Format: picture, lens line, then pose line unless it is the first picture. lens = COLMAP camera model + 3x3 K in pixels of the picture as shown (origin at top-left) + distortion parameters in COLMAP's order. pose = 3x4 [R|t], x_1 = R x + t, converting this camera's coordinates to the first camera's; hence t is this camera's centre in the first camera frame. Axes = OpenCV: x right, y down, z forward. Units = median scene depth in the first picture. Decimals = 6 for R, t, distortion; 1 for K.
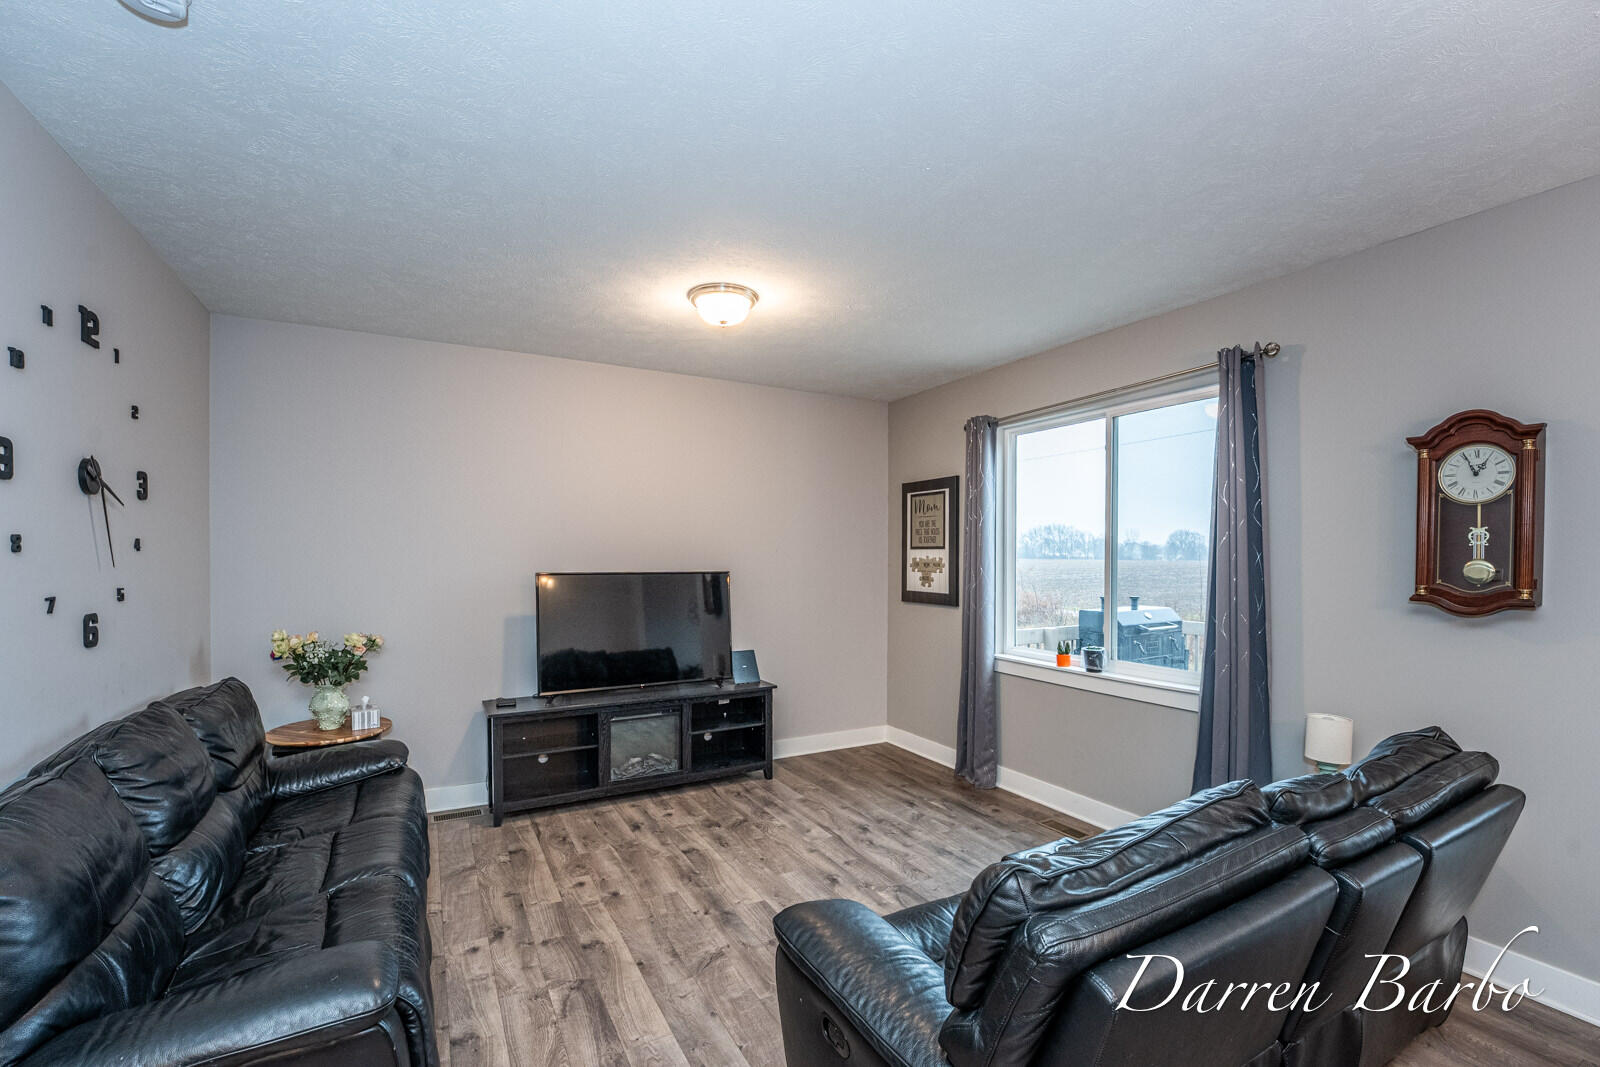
lens RADIAL K [[671.8, 0, 794.0], [0, 671.8, 563.8], [0, 0, 1]] dist [-0.022153, -0.000290]
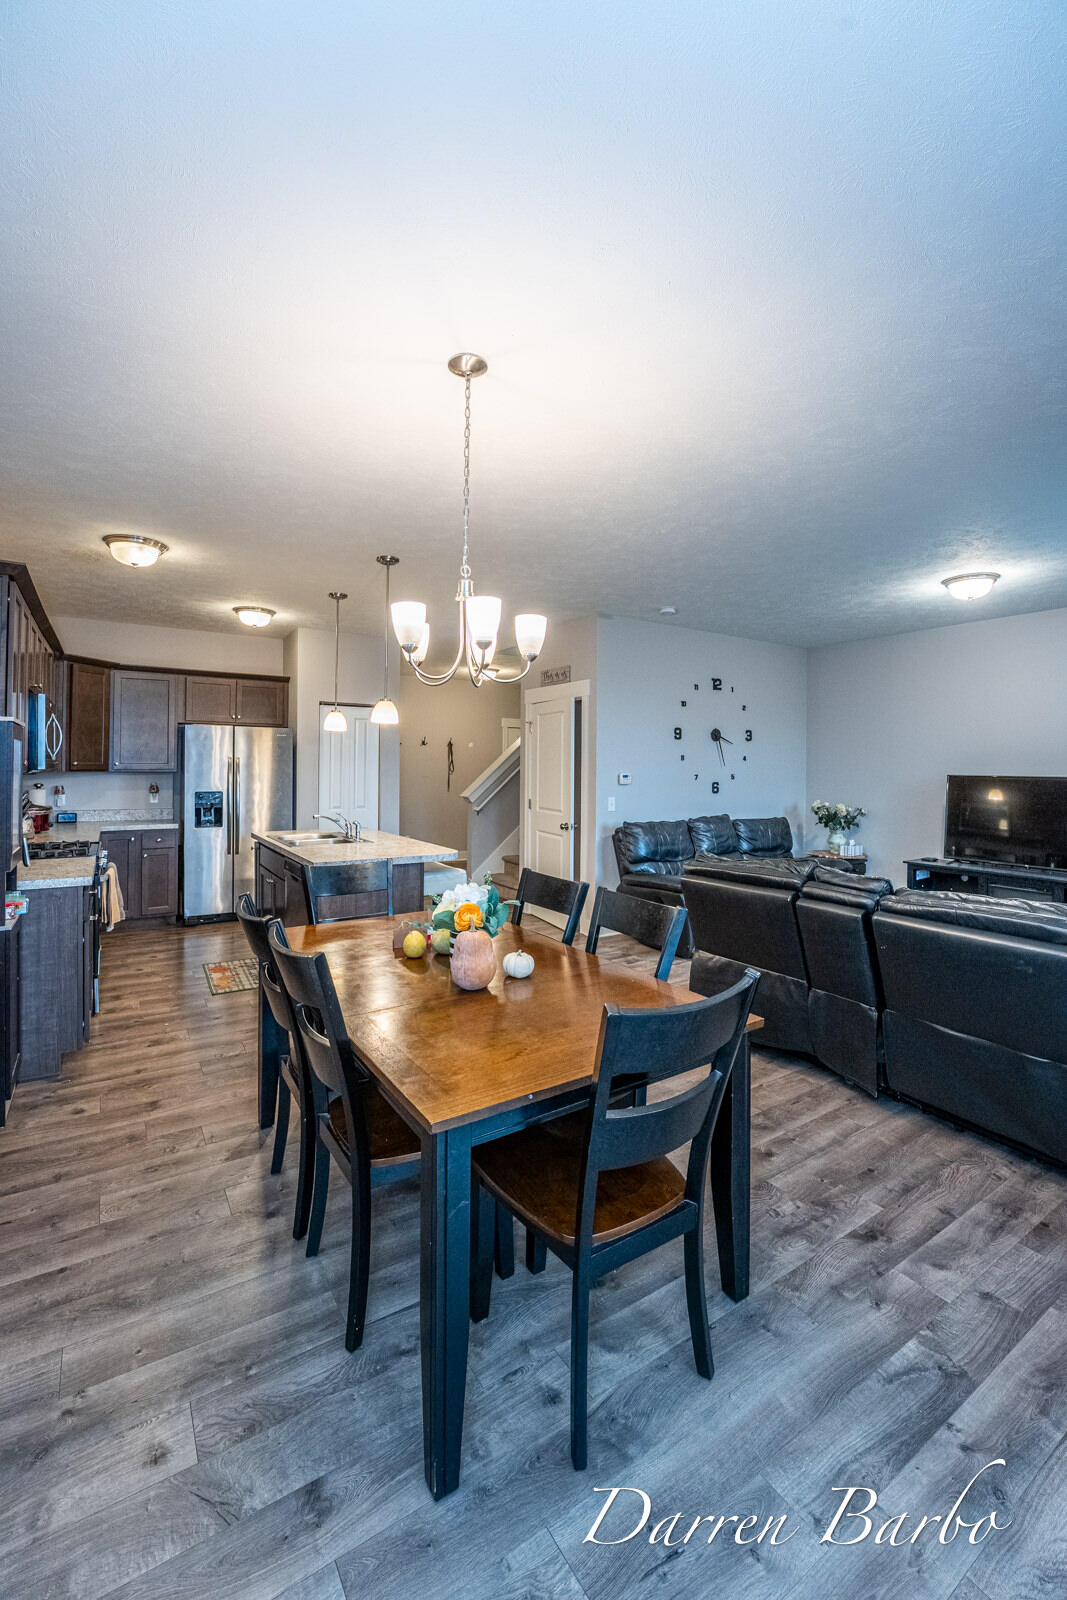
lens RADIAL K [[654.2, 0, 533.5], [0, 654.2, 800.0], [0, 0, 1]] dist [-0.002098, -0.000269]
pose [[0.063742, 0.046295, -0.996892, 1.205932], [-0.020000, 0.998782, 0.045104, 0.028679], [0.997766, 0.017063, 0.064590, -0.004199]]
